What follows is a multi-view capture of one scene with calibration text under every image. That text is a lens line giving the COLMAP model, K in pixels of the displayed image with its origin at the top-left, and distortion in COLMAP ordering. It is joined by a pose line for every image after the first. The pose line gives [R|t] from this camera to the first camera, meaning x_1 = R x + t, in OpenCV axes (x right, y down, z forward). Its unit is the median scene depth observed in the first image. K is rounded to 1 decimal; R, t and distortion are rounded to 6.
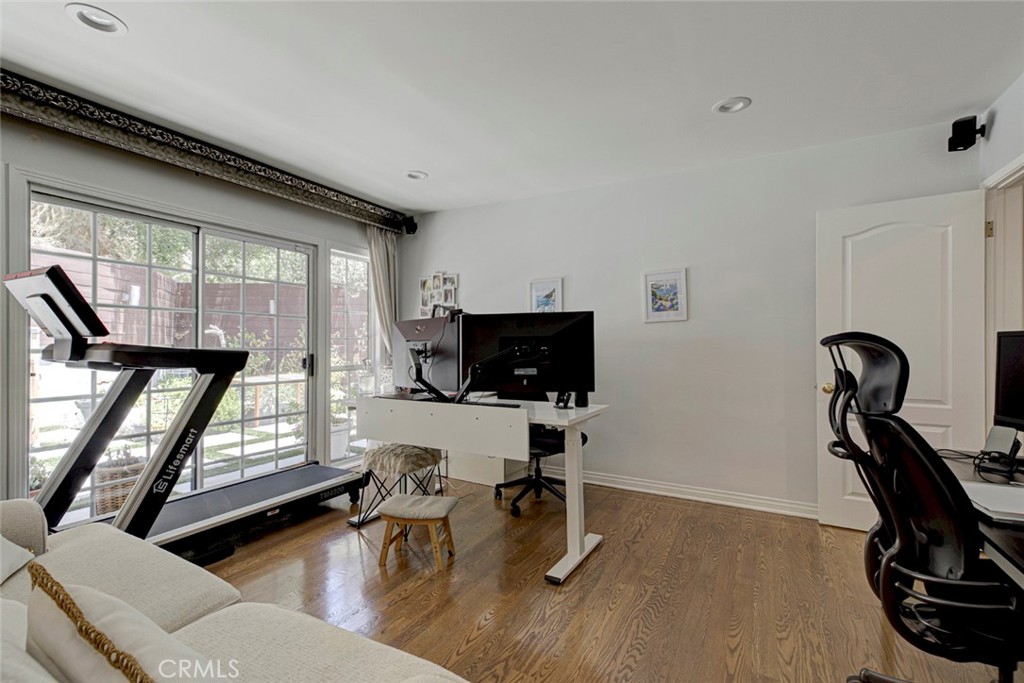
lens RADIAL K [[474.9, 0, 513.8], [0, 474.9, 345.4], [0, 0, 1]] dist [0.014917, 0.000629]
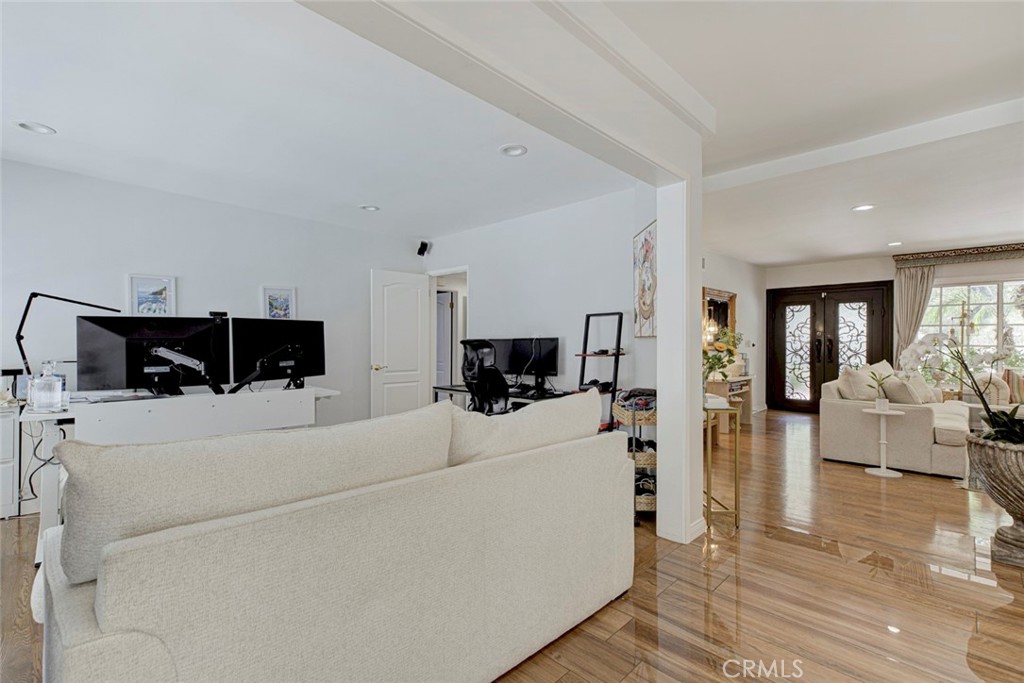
lens RADIAL K [[474.9, 0, 513.6], [0, 474.9, 343.6], [0, 0, 1]] dist [0.014917, 0.000629]
pose [[0.265954, 0.001769, 0.963984, -0.973114], [-0.007394, 0.999973, 0.000205, -0.005527], [-0.963957, -0.007182, 0.265960, 0.013361]]
